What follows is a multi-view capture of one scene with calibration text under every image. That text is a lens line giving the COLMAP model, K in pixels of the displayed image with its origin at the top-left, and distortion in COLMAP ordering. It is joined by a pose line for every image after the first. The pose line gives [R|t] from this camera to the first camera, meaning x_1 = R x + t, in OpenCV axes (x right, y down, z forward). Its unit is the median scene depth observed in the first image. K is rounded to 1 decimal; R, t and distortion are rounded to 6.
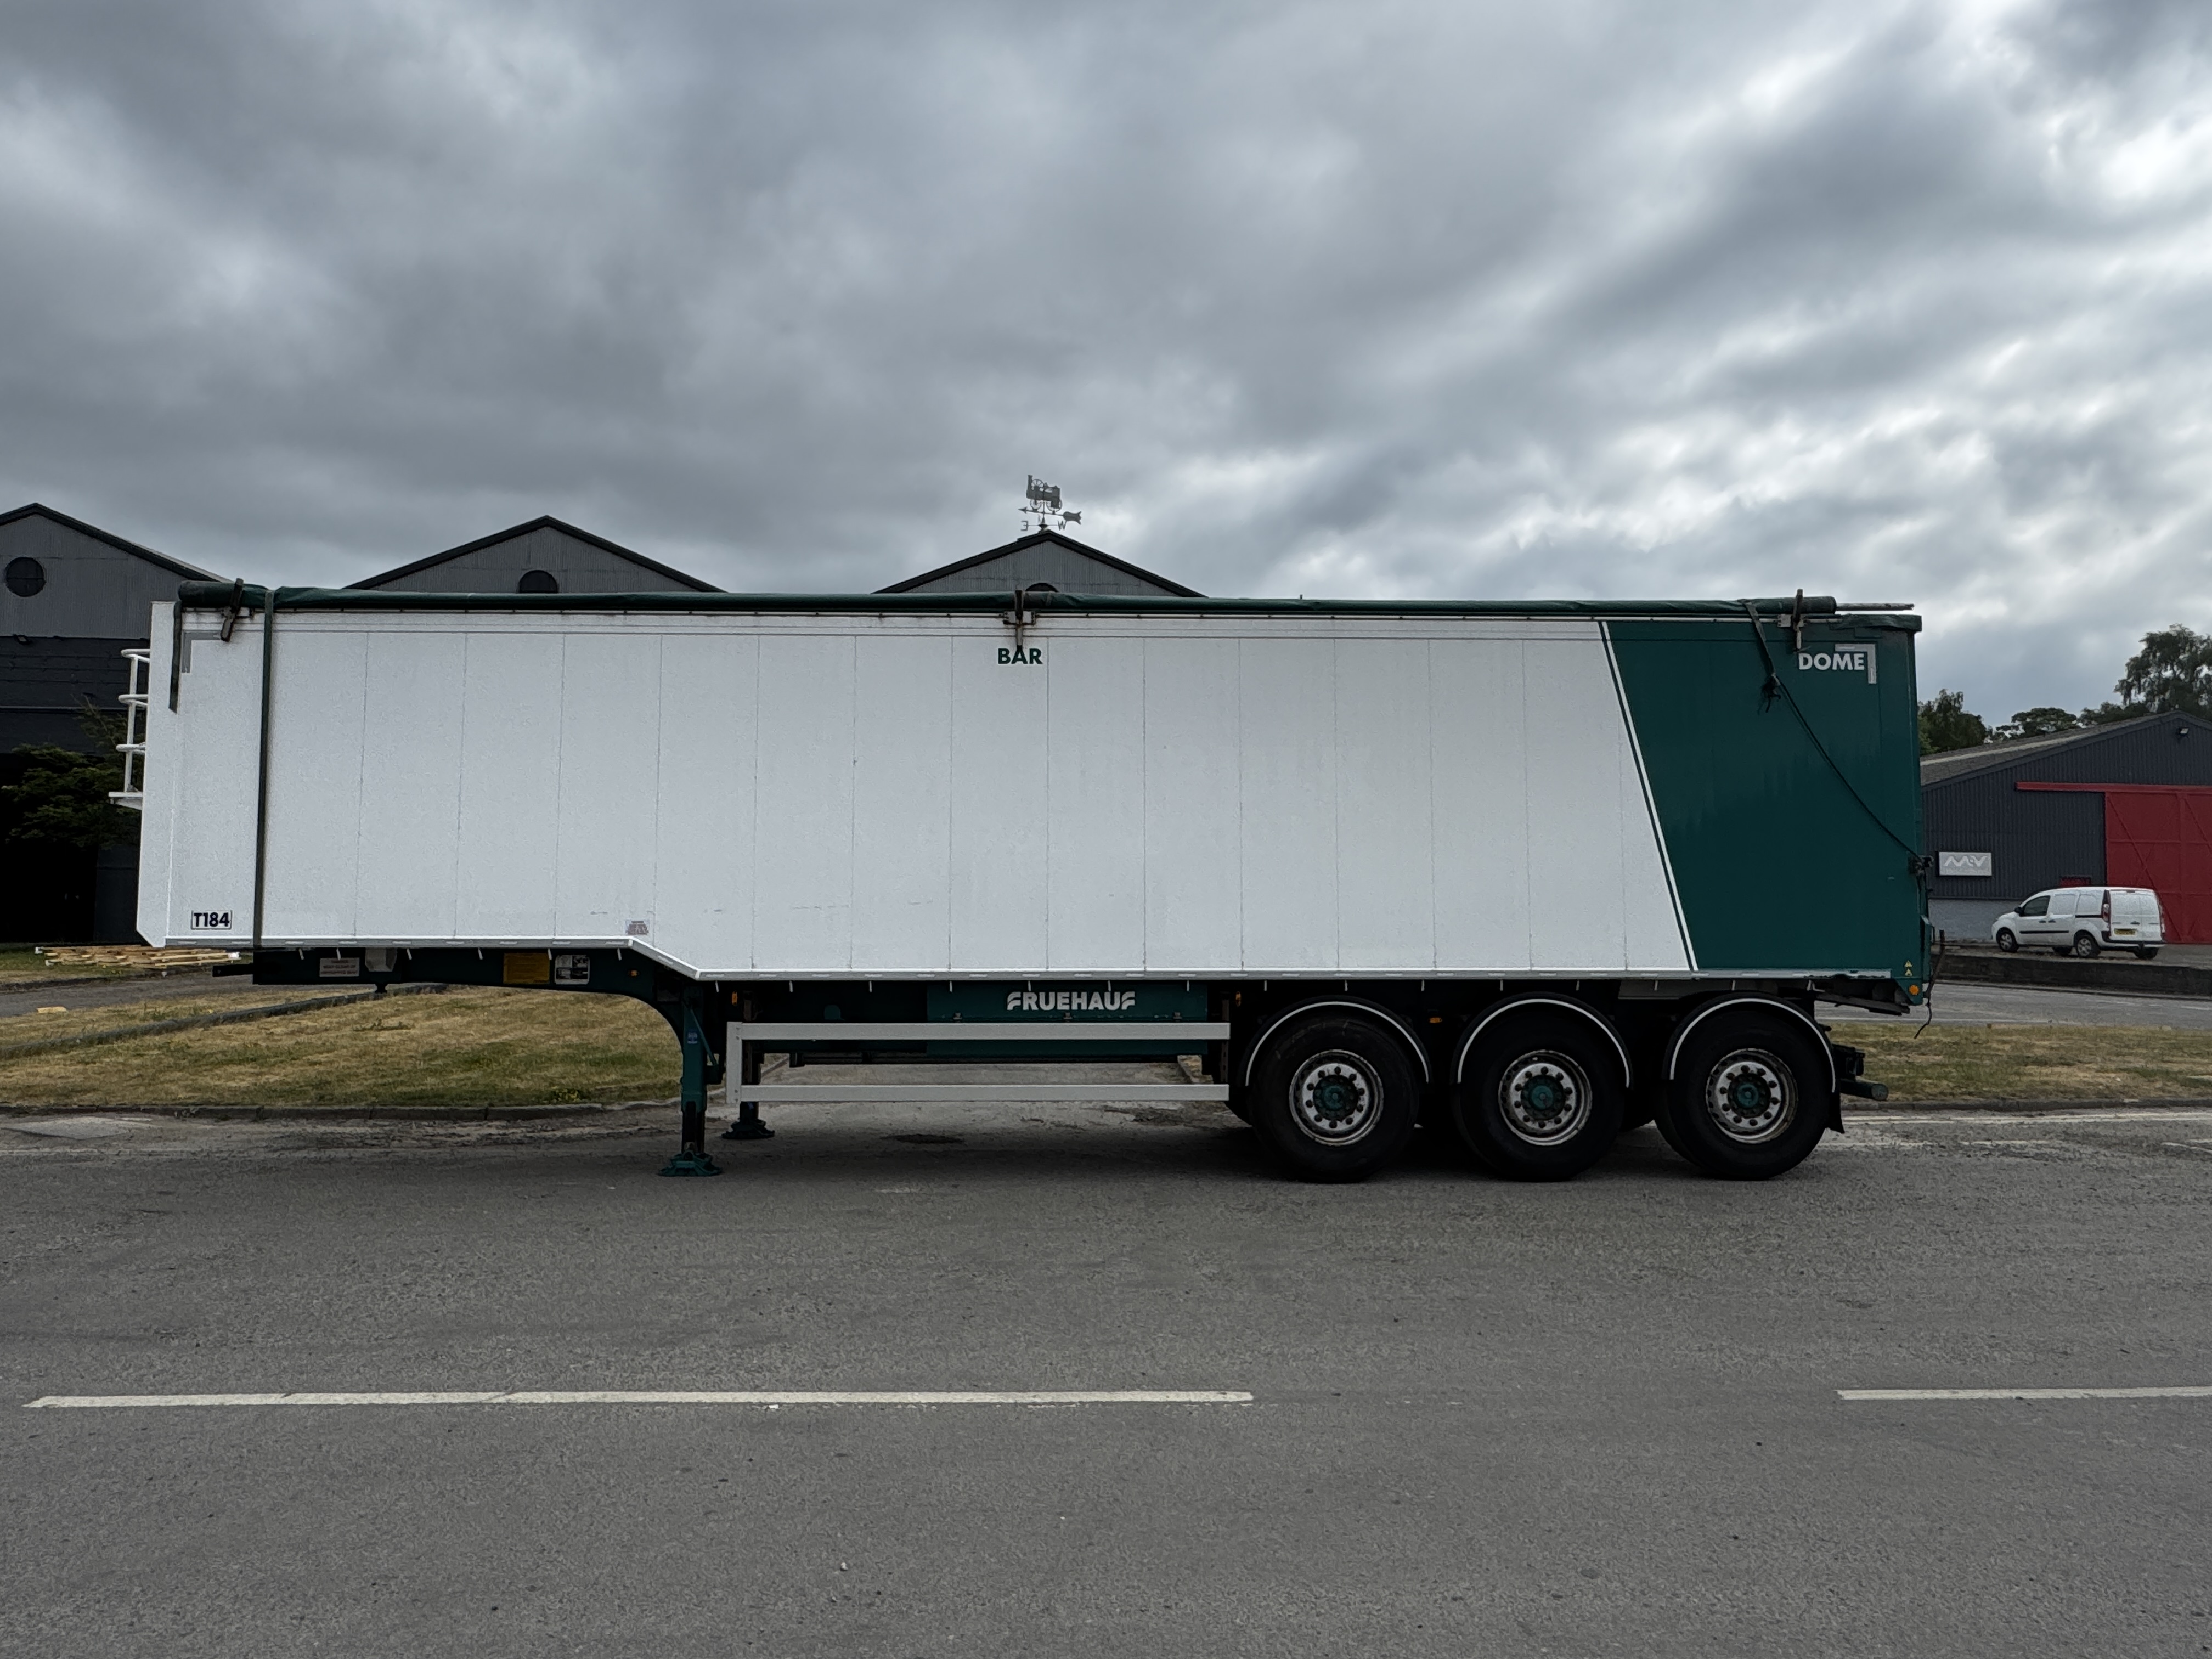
lens RADIAL K [[1344.4, 0, 1106.0], [0, 1344.4, 829.5], [0, 0, 1]] dist [0.001655, 0.000787]
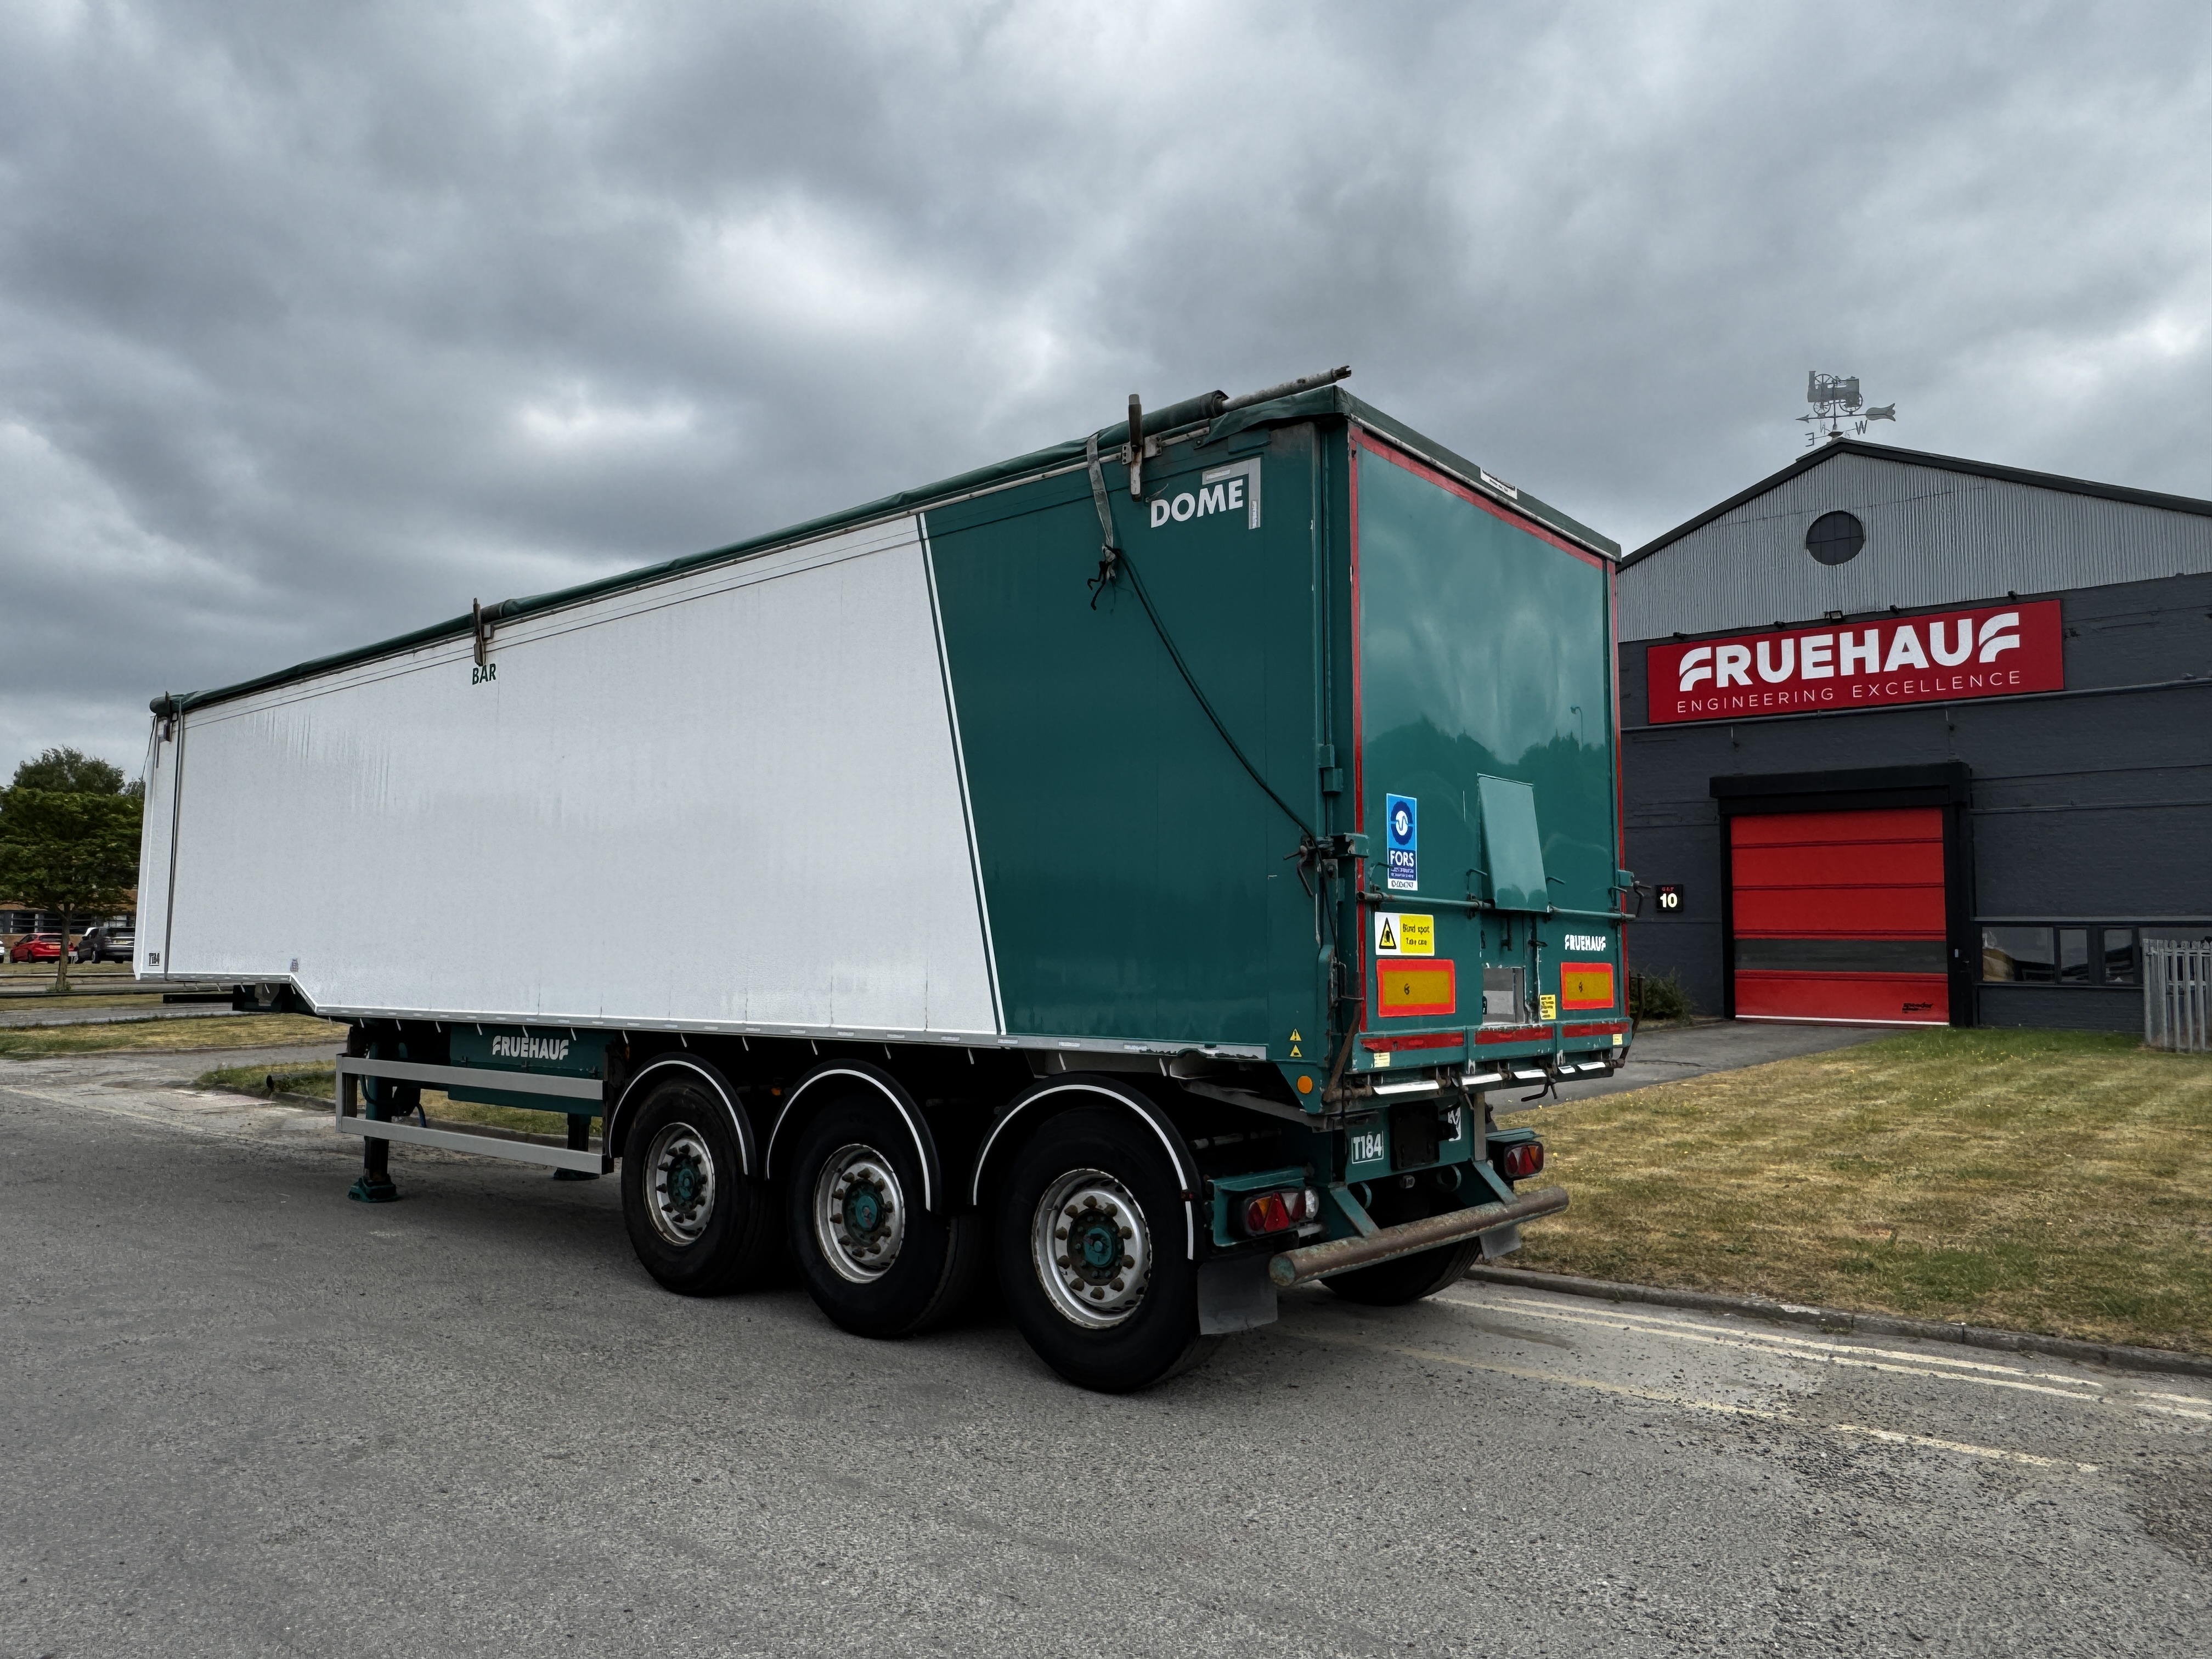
lens RADIAL K [[1545.7, 0, 1106.0], [0, 1545.7, 829.5], [0, 0, 1]] dist [-0.004907, -0.001654]
pose [[0.741281, -0.058115, -0.668675, 0.945023], [0.040428, 0.998302, -0.041946, 0.040211], [0.669977, 0.004061, 0.742371, 0.484803]]
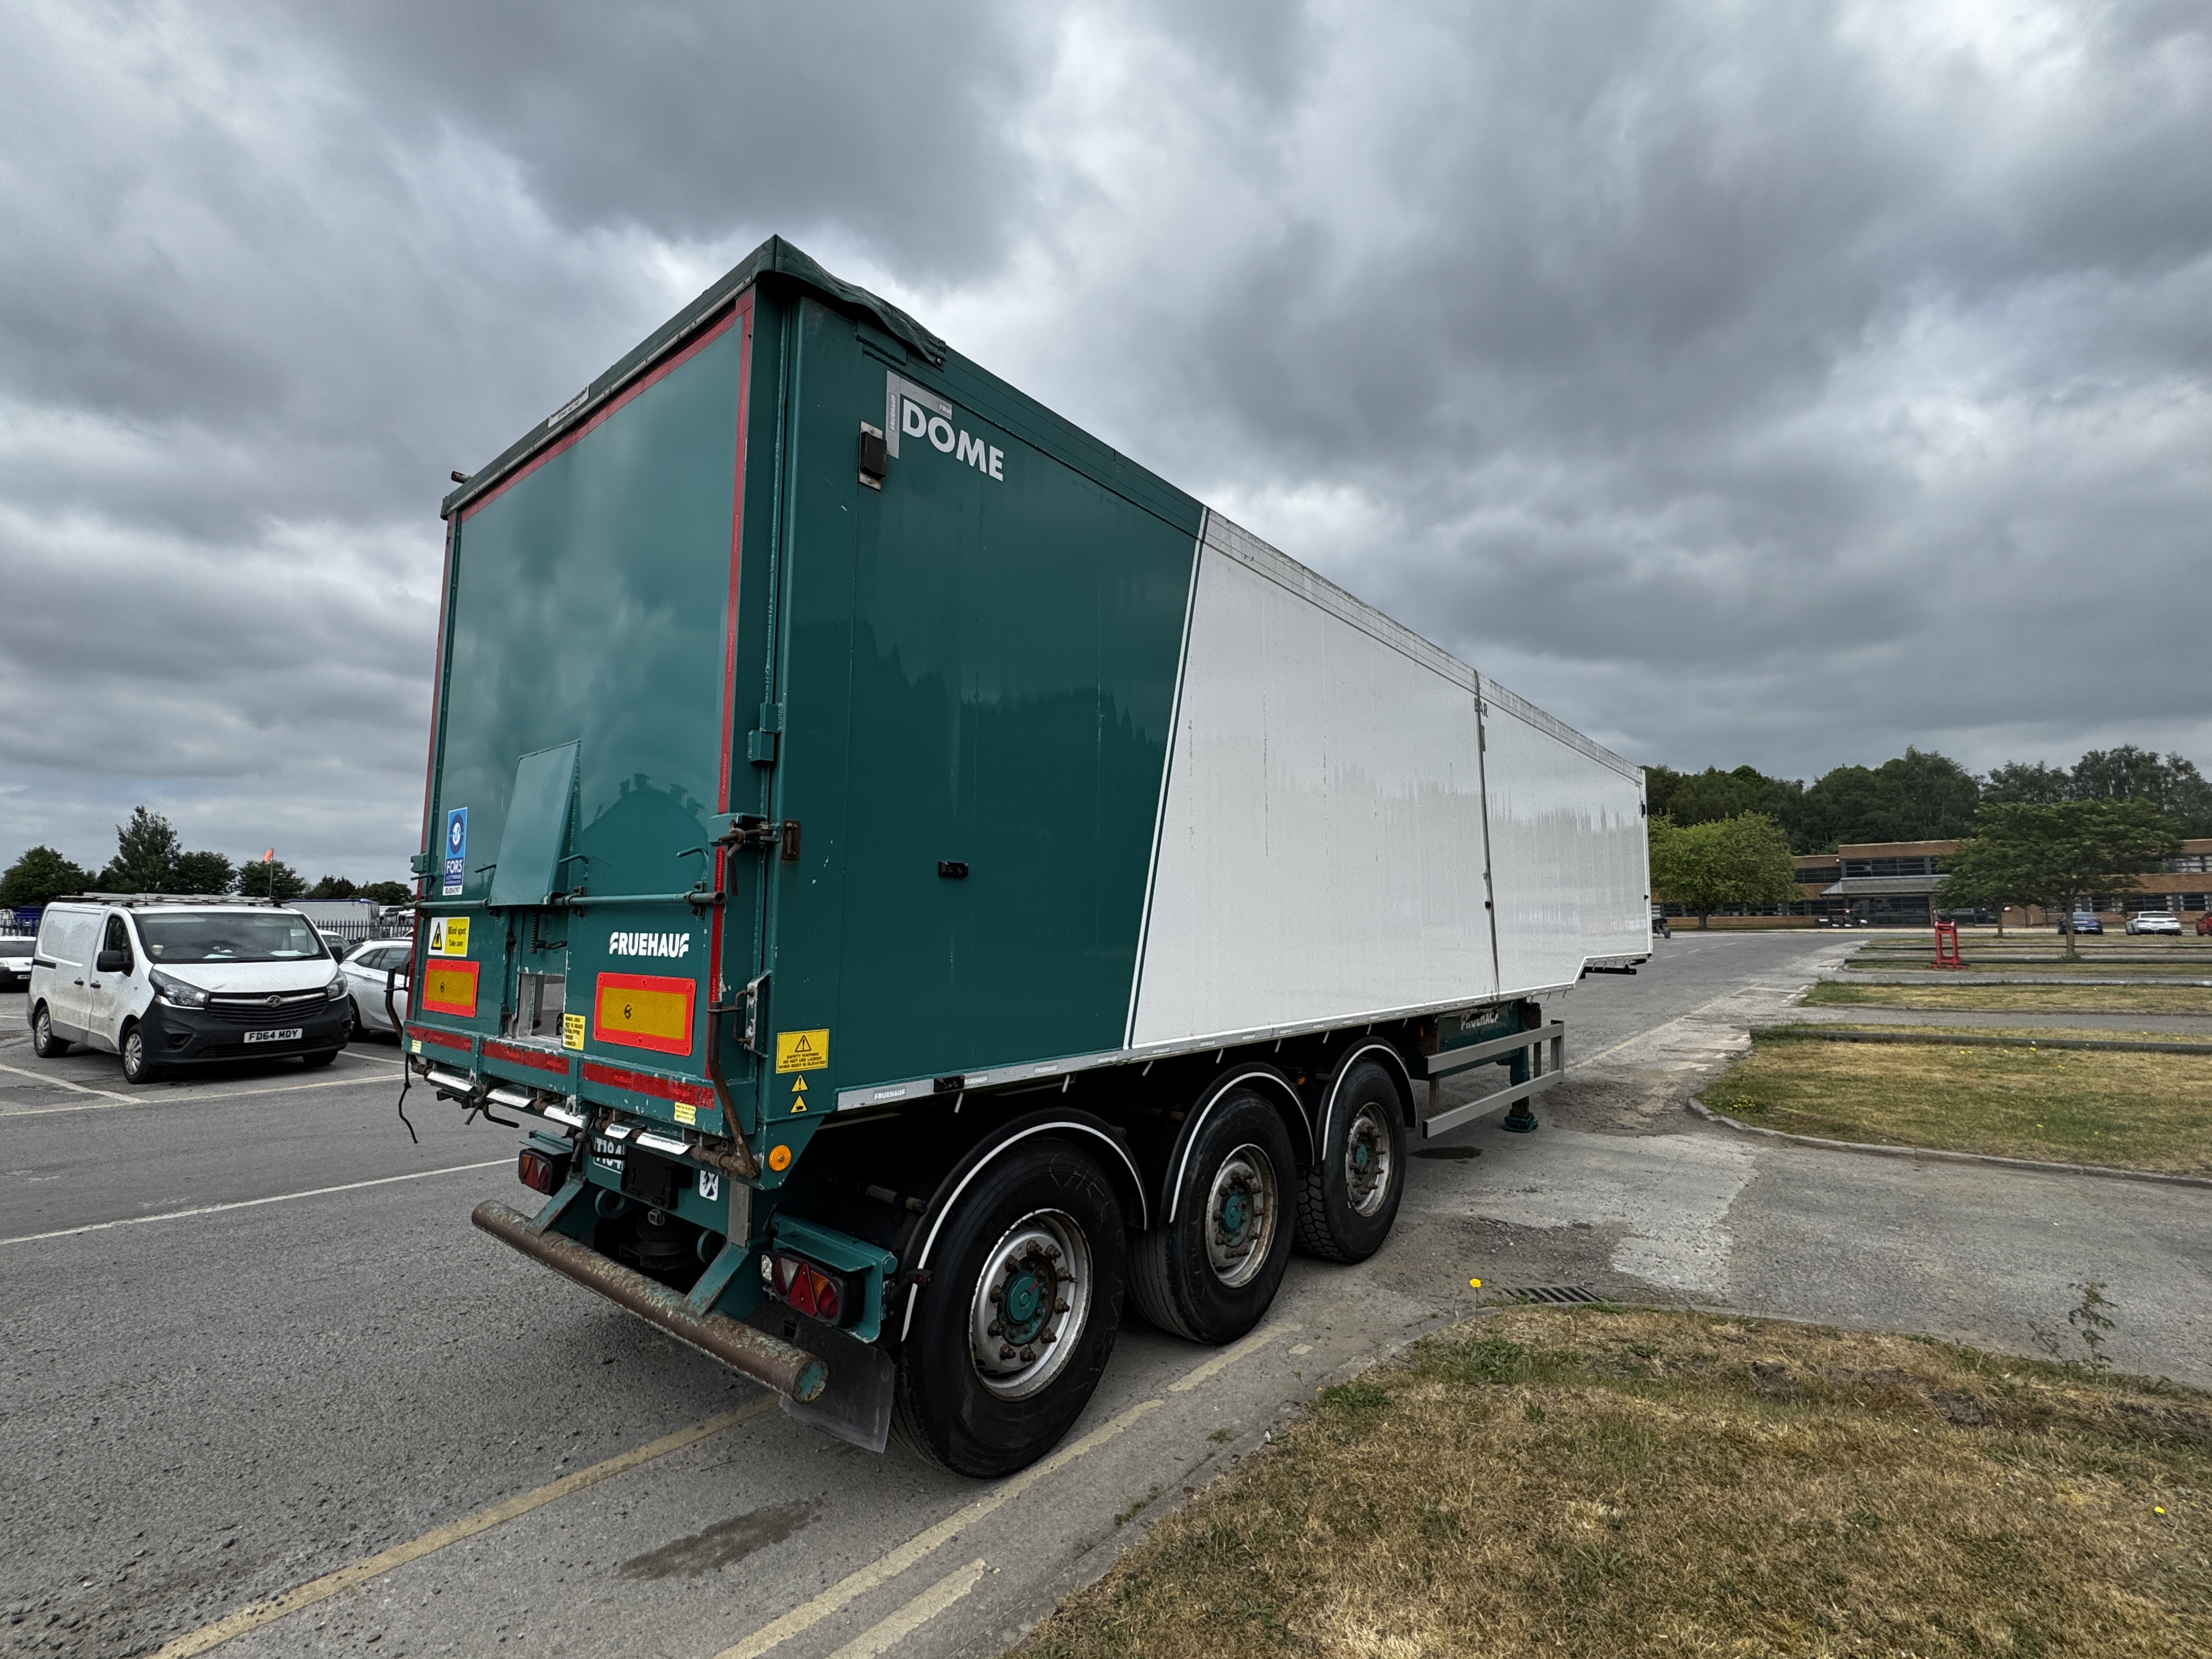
lens RADIAL K [[982.1, 0, 1106.0], [0, 982.1, 829.5], [0, 0, 1]] dist [-0.001440, -0.000402]
pose [[-0.672255, -0.077735, -0.736227, 0.738269], [0.042416, 0.988794, -0.143133, 0.089363], [0.739104, -0.127449, -0.661425, 1.547740]]
